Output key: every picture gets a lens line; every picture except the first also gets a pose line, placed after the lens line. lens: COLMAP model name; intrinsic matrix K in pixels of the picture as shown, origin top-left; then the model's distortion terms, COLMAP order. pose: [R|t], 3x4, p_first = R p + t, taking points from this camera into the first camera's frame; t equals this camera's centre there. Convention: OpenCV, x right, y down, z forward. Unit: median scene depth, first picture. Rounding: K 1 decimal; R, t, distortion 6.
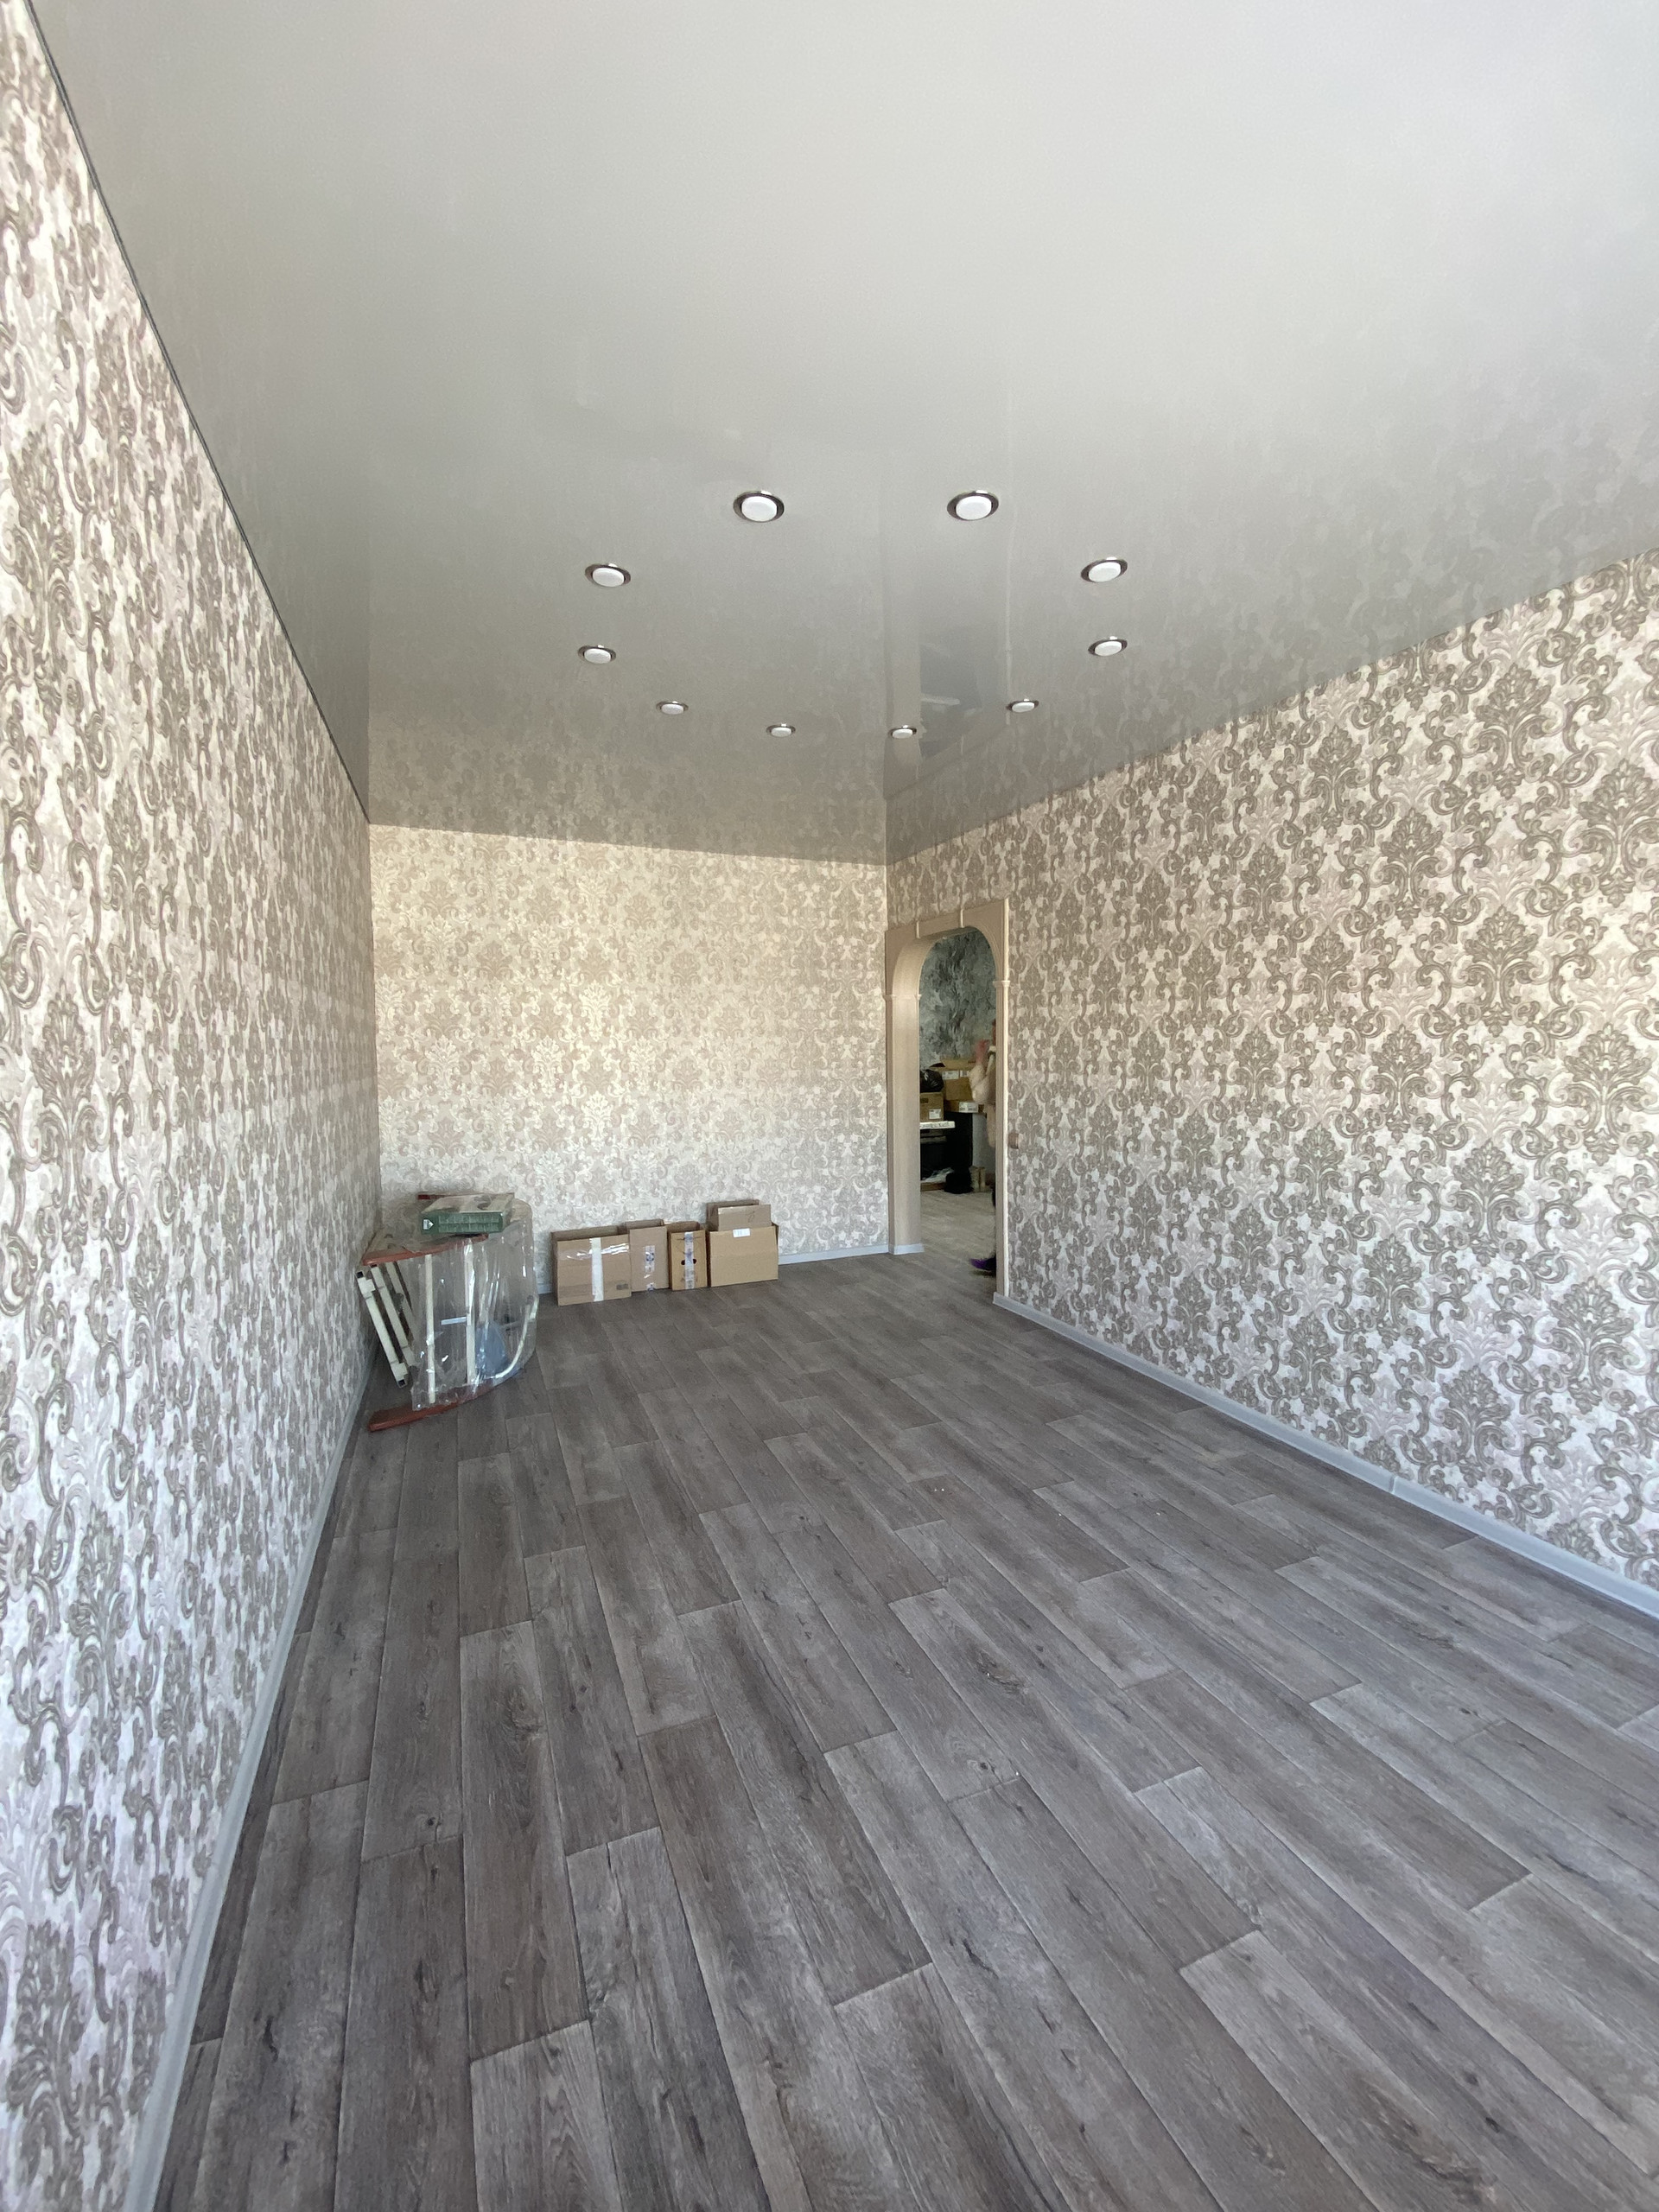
lens RADIAL K [[907.6, 0, 825.9], [0, 907.6, 1096.1], [0, 0, 1]] dist [0.014689, -0.017982]
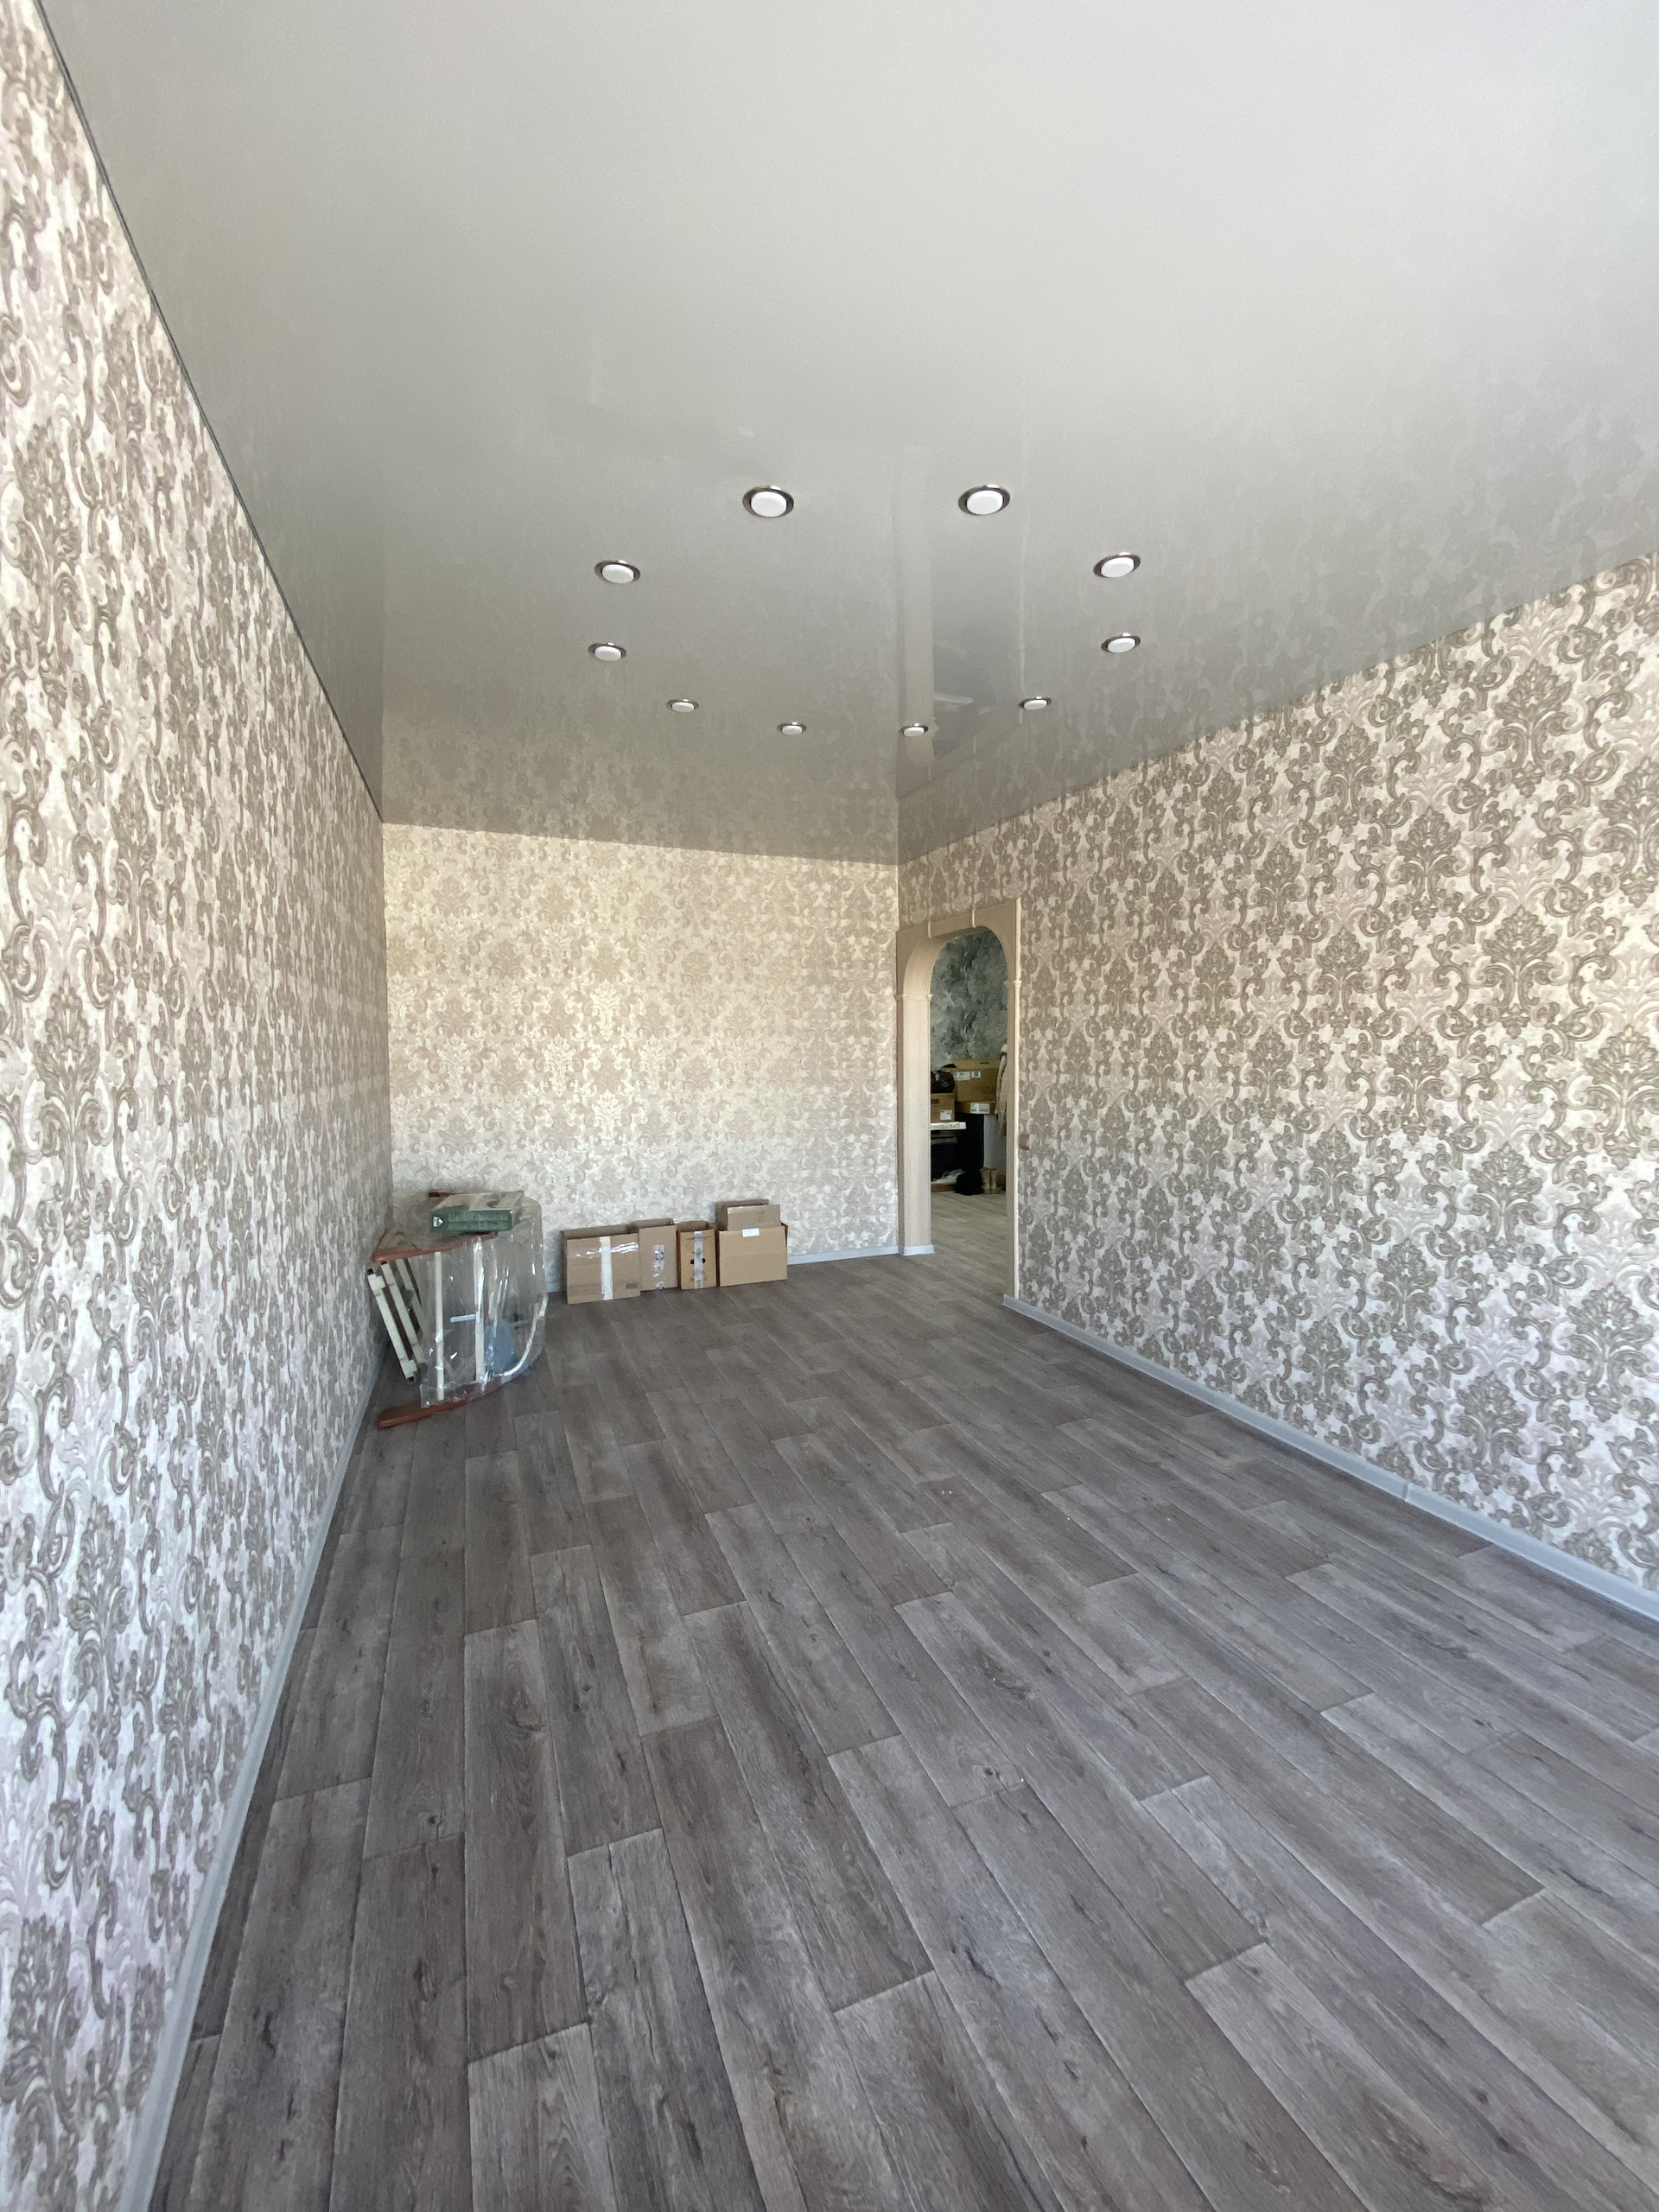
lens RADIAL K [[907.6, 0, 825.9], [0, 907.6, 1096.1], [0, 0, 1]] dist [0.014689, -0.017982]
pose [[0.999901, 0.004988, -0.013179, 0.004591], [-0.004997, 0.999987, -0.000640, 0.001690], [0.013175, 0.000706, 0.999913, 0.005332]]
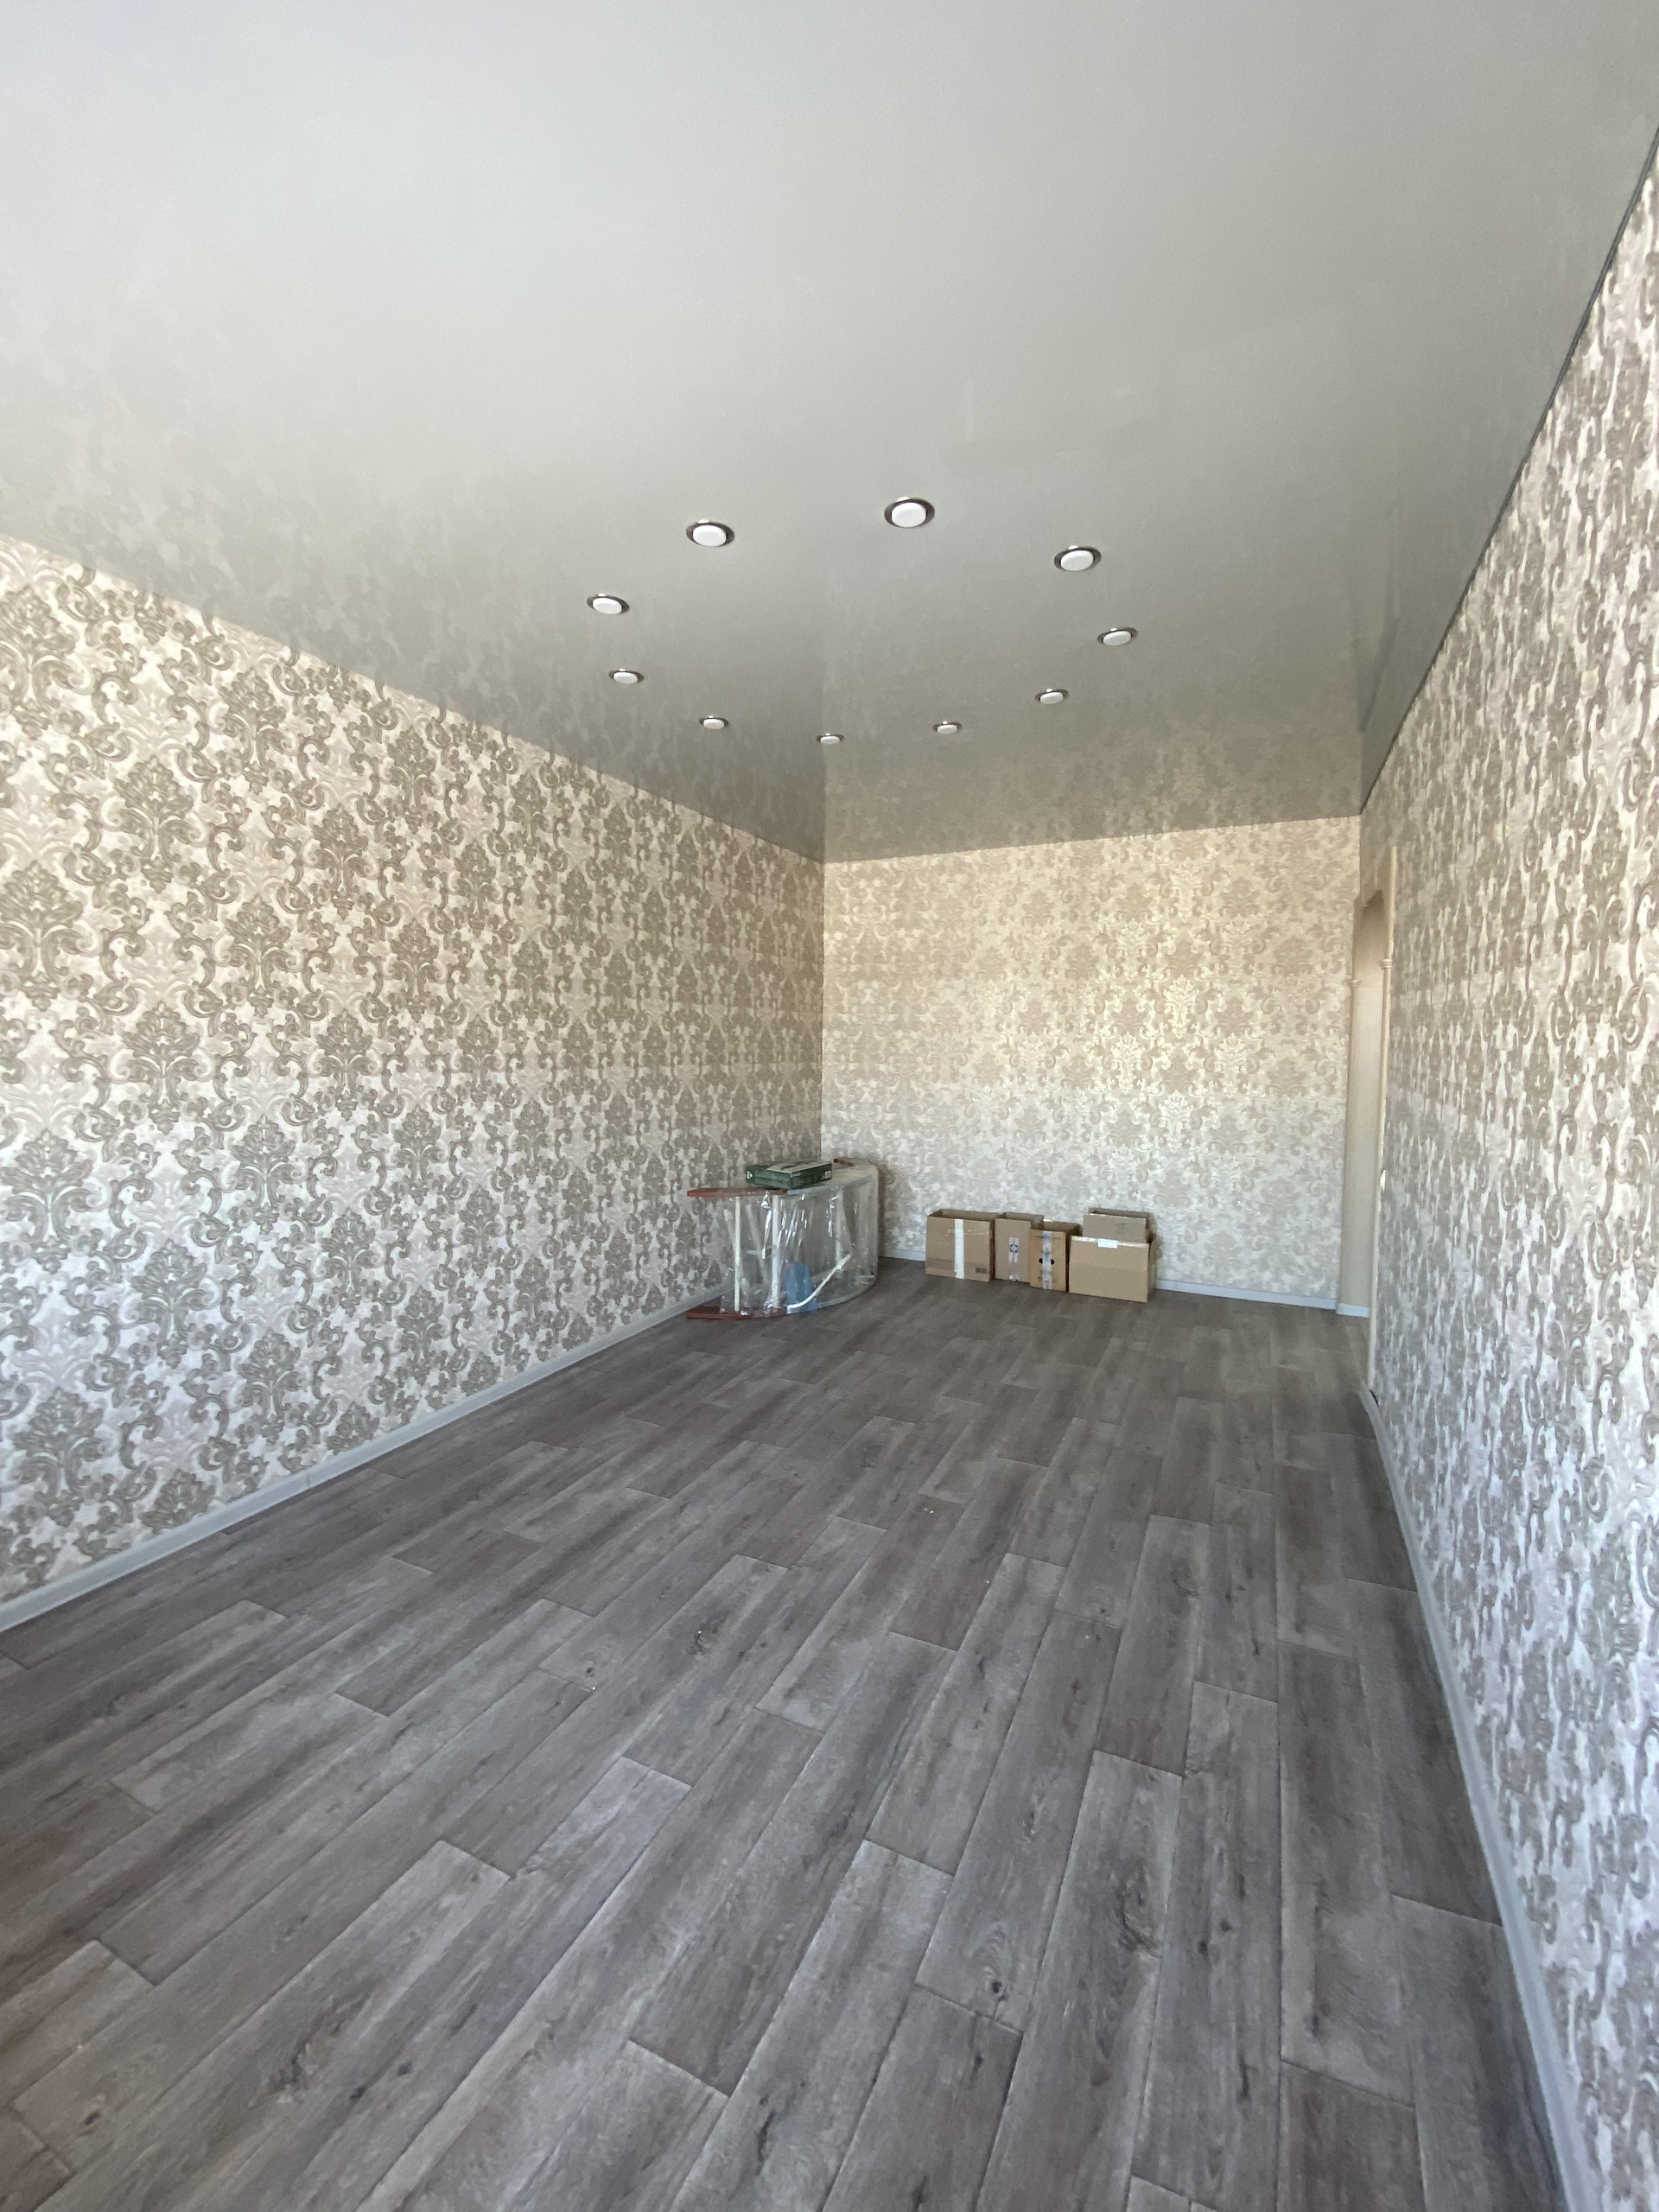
lens RADIAL K [[907.6, 0, 825.9], [0, 907.6, 1096.1], [0, 0, 1]] dist [0.014689, -0.017982]
pose [[0.676341, 0.071193, -0.733140, 0.911859], [-0.069569, 0.997043, 0.032640, -0.027205], [0.733296, 0.028928, 0.679294, 0.334572]]
